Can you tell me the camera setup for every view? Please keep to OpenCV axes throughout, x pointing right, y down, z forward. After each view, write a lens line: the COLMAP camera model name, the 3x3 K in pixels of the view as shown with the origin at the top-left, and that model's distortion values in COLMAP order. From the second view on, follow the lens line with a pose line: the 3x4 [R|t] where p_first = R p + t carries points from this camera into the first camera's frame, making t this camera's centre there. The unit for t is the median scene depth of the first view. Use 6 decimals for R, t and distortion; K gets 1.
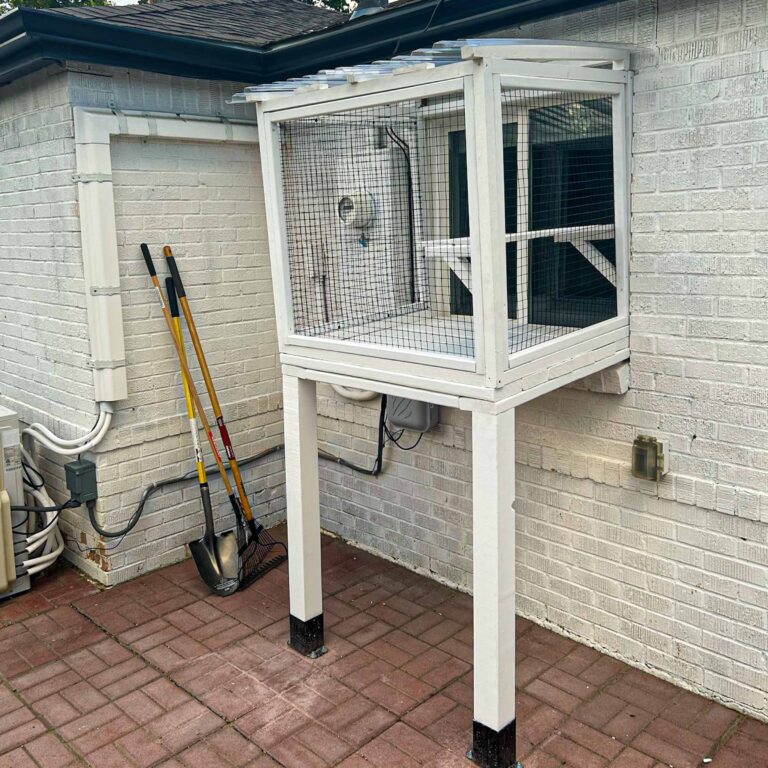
lens RADIAL K [[778.1, 0, 396.9], [0, 778.1, 356.4], [0, 0, 1]] dist [0.108446, -0.170128]
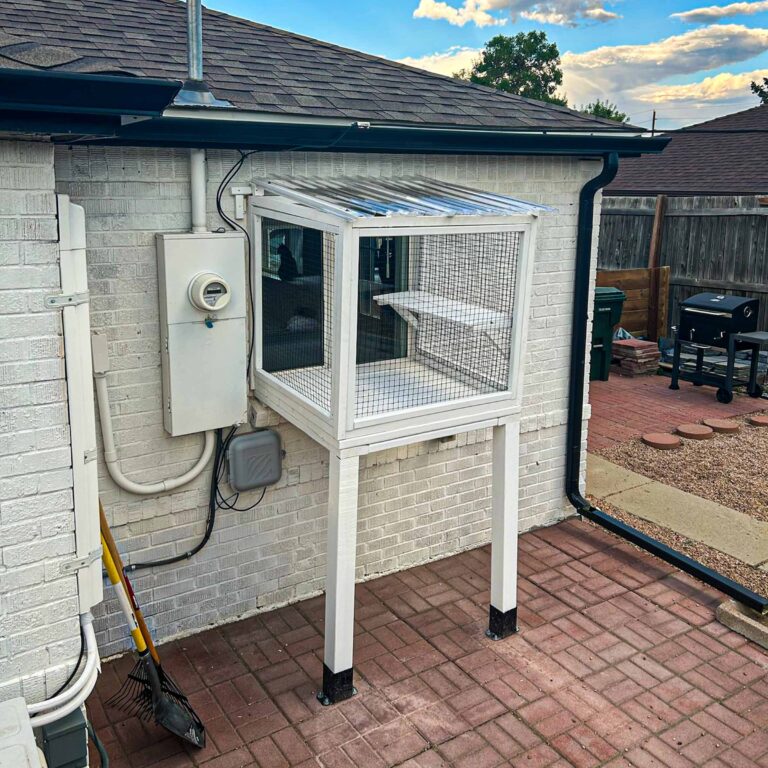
lens RADIAL K [[778.1, 0, 396.9], [0, 778.1, 356.4], [0, 0, 1]] dist [0.108446, -0.170128]
pose [[0.196060, -0.198791, 0.960230, -1.032084], [0.140369, 0.974840, 0.173155, -0.264755], [-0.970493, 0.100838, 0.219032, 0.608797]]
